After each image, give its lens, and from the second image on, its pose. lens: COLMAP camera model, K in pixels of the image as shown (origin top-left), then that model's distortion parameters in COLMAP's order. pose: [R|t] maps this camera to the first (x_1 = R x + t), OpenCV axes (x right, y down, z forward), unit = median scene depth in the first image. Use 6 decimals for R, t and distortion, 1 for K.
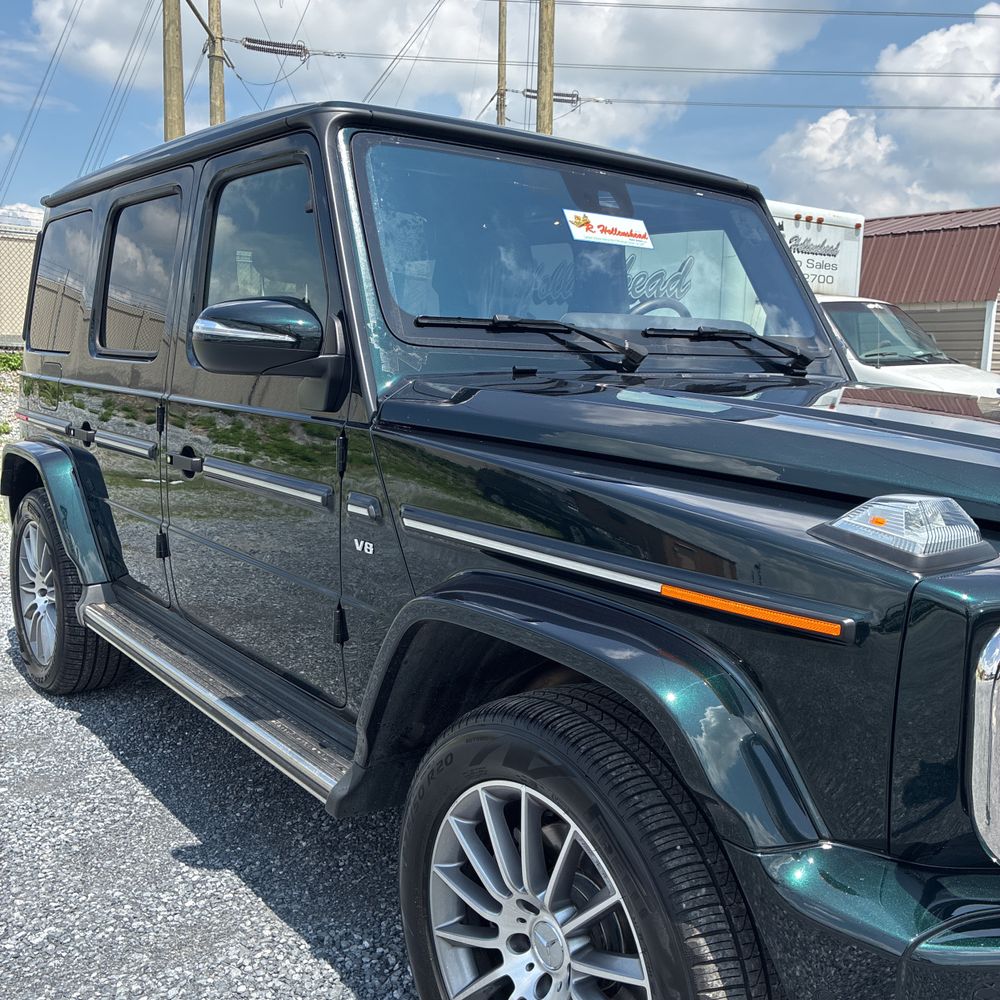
lens RADIAL K [[1027.4, 0, 511.6], [0, 1027.4, 509.5], [0, 0, 1]] dist [0.026821, 0.000000]
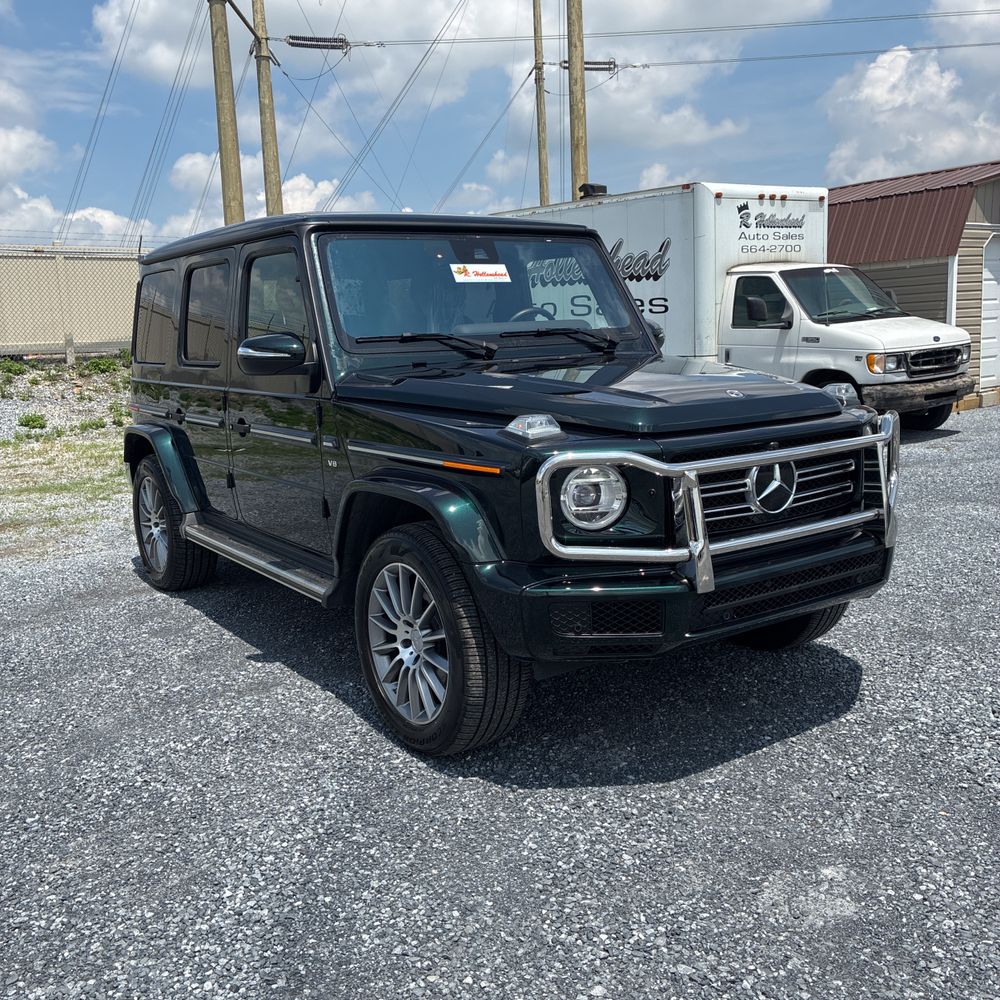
lens RADIAL K [[1027.4, 0, 501.5], [0, 1027.4, 498.2], [0, 0, 1]] dist [0.026821, 0.000000]
pose [[0.995695, -0.052877, -0.076133, 0.219554], [0.054167, 0.998420, 0.014976, 0.063594], [0.075221, -0.019035, 0.996985, -0.616978]]
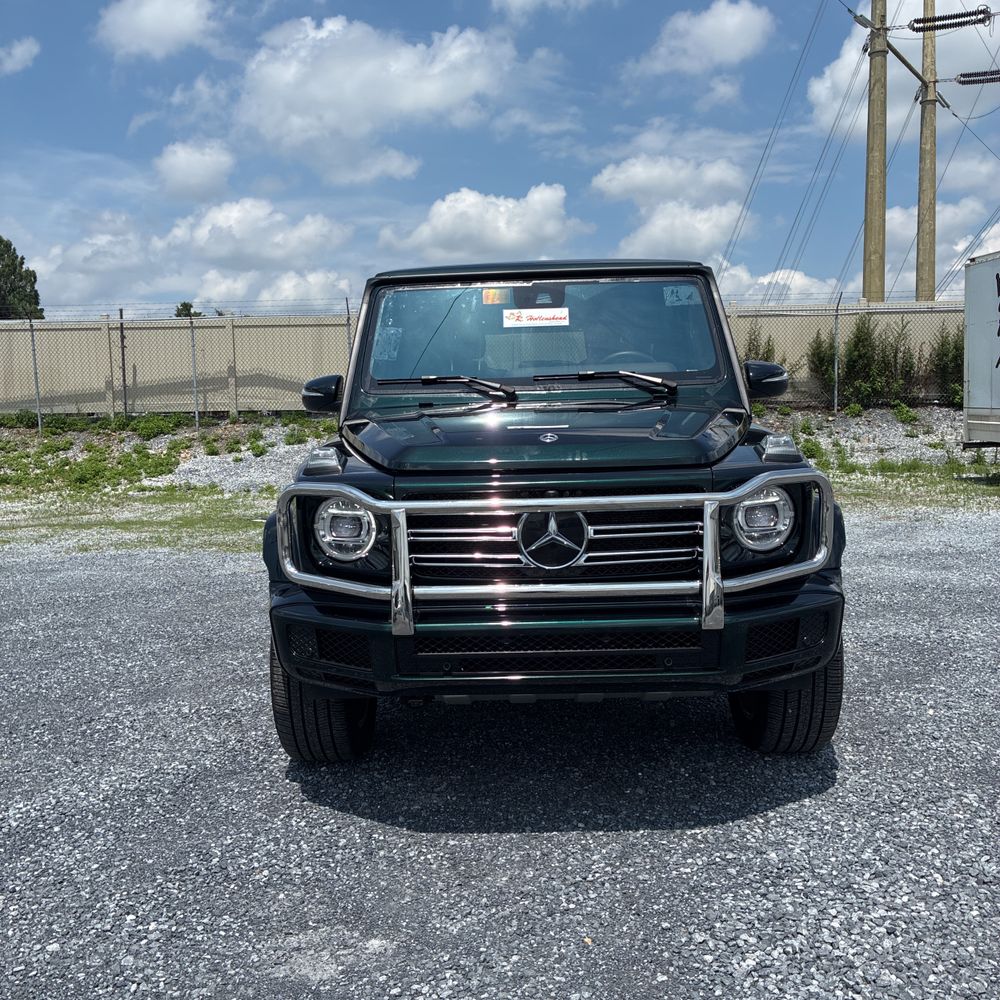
lens RADIAL K [[1027.4, 0, 494.4], [0, 1027.4, 518.2], [0, 0, 1]] dist [0.026821, 0.000000]
pose [[0.749804, 0.020285, -0.661349, 1.079177], [-0.047265, 0.998619, -0.022957, 0.089770], [0.659969, 0.048472, 0.749727, -0.265584]]
